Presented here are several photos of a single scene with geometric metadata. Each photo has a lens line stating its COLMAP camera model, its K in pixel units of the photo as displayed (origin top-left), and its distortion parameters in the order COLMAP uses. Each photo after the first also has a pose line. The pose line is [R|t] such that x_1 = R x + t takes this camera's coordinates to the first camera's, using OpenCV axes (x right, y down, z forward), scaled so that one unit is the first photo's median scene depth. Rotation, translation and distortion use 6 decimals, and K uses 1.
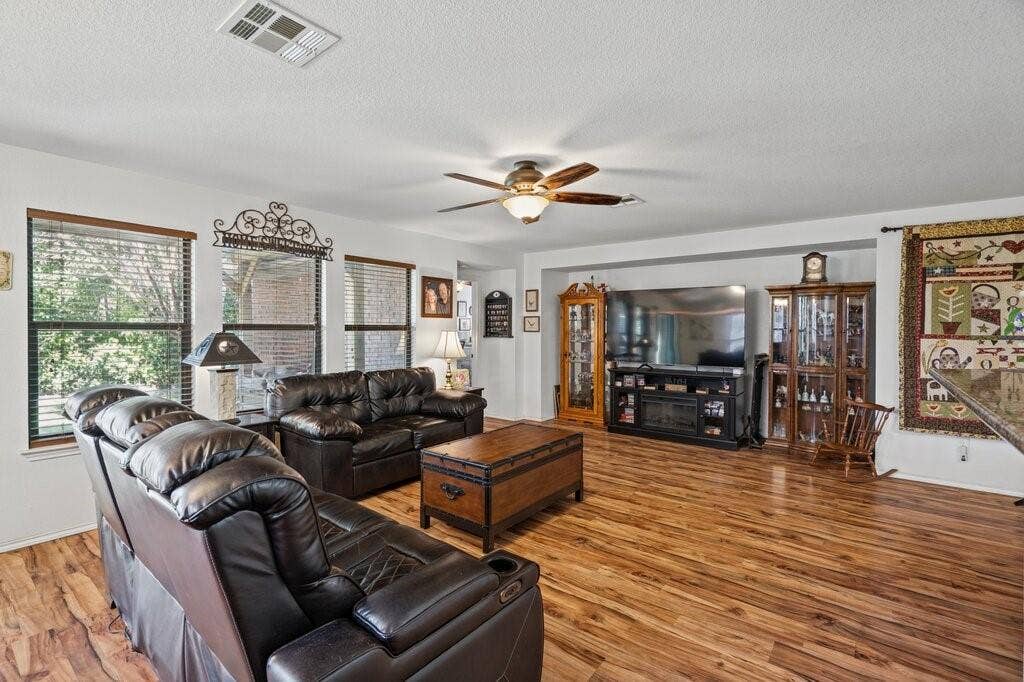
lens RADIAL K [[463.6, 0, 506.5], [0, 463.6, 333.2], [0, 0, 1]] dist [0.005235, -0.002534]
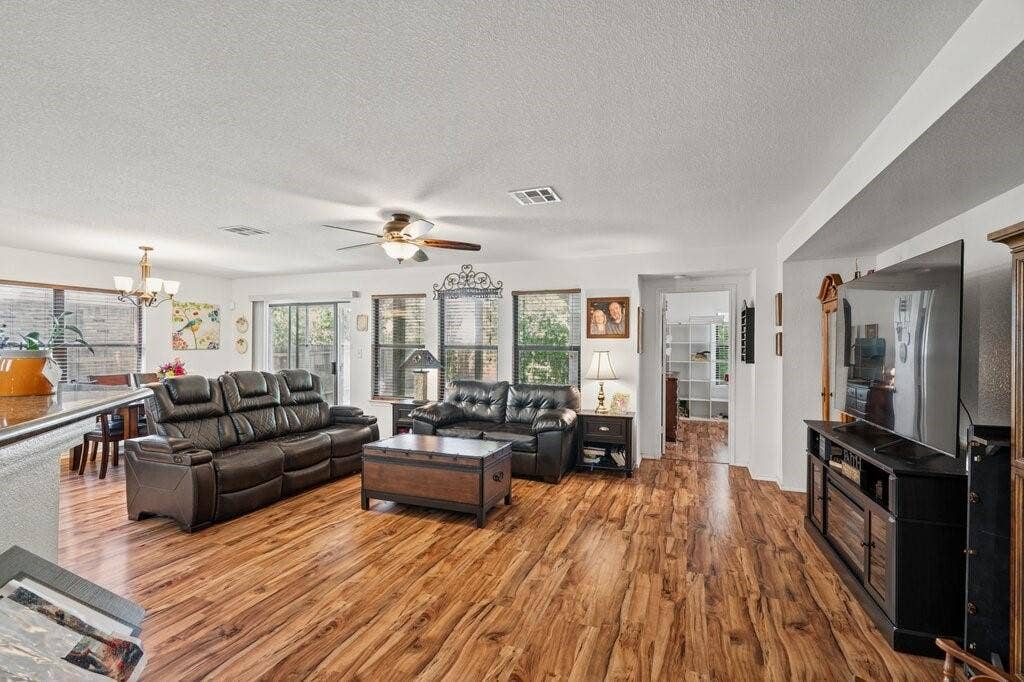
lens RADIAL K [[463.6, 0, 505.0], [0, 463.6, 351.7], [0, 0, 1]] dist [0.005235, -0.002534]
pose [[0.294802, 0.012288, -0.955479, 1.028042], [-0.015766, 0.999844, 0.007994, -0.013550], [0.955428, 0.012708, 0.294950, 0.709500]]
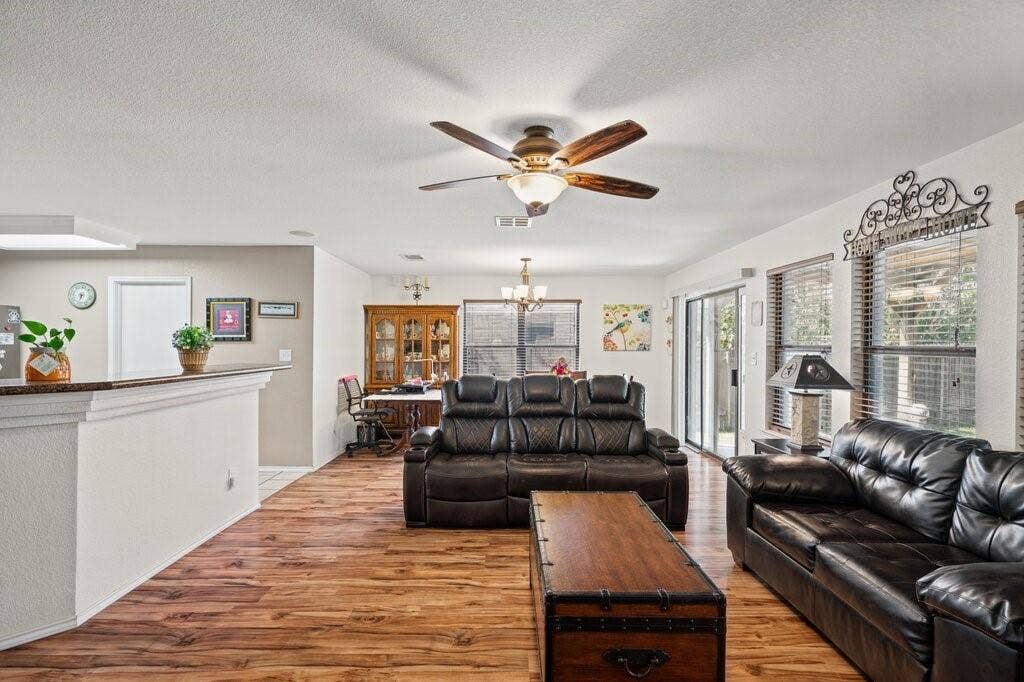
lens RADIAL K [[463.6, 0, 513.5], [0, 463.6, 348.8], [0, 0, 1]] dist [0.005235, -0.002534]
pose [[-0.773901, -0.000708, -0.633307, 0.432454], [-0.013735, 0.999783, 0.015666, -0.019167], [0.633158, 0.020822, -0.773742, 1.228891]]
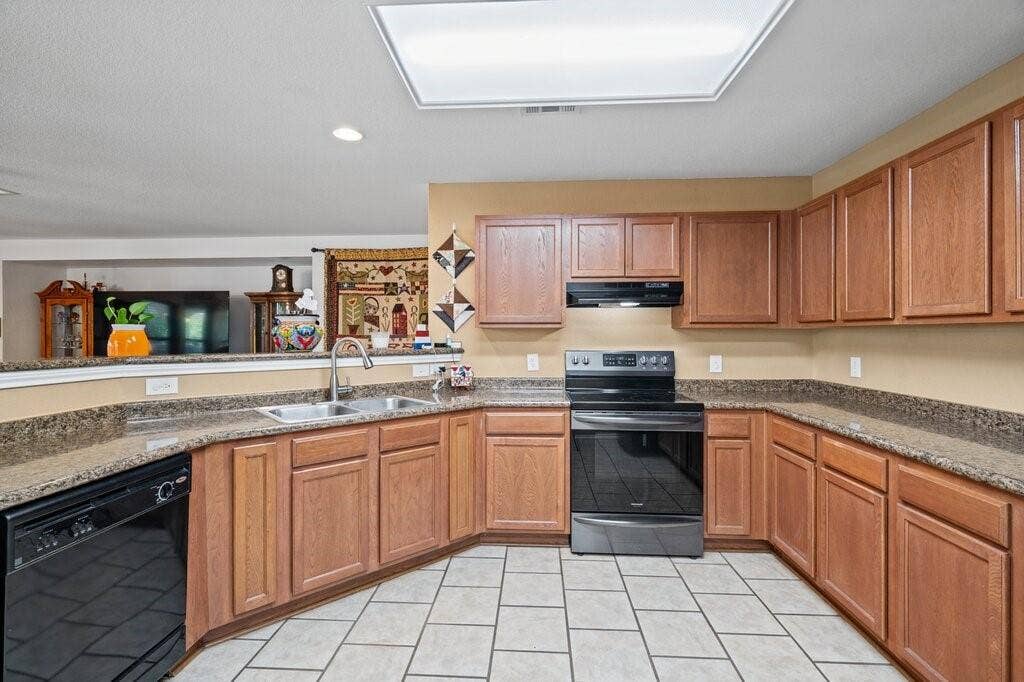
lens RADIAL K [[463.6, 0, 506.0], [0, 463.6, 336.0], [0, 0, 1]] dist [0.005235, -0.002534]
pose [[0.818345, -0.002299, 0.574722, 0.574840], [0.010552, 0.999884, -0.011025, 0.027112], [-0.574630, 0.015087, 0.818274, -0.328619]]
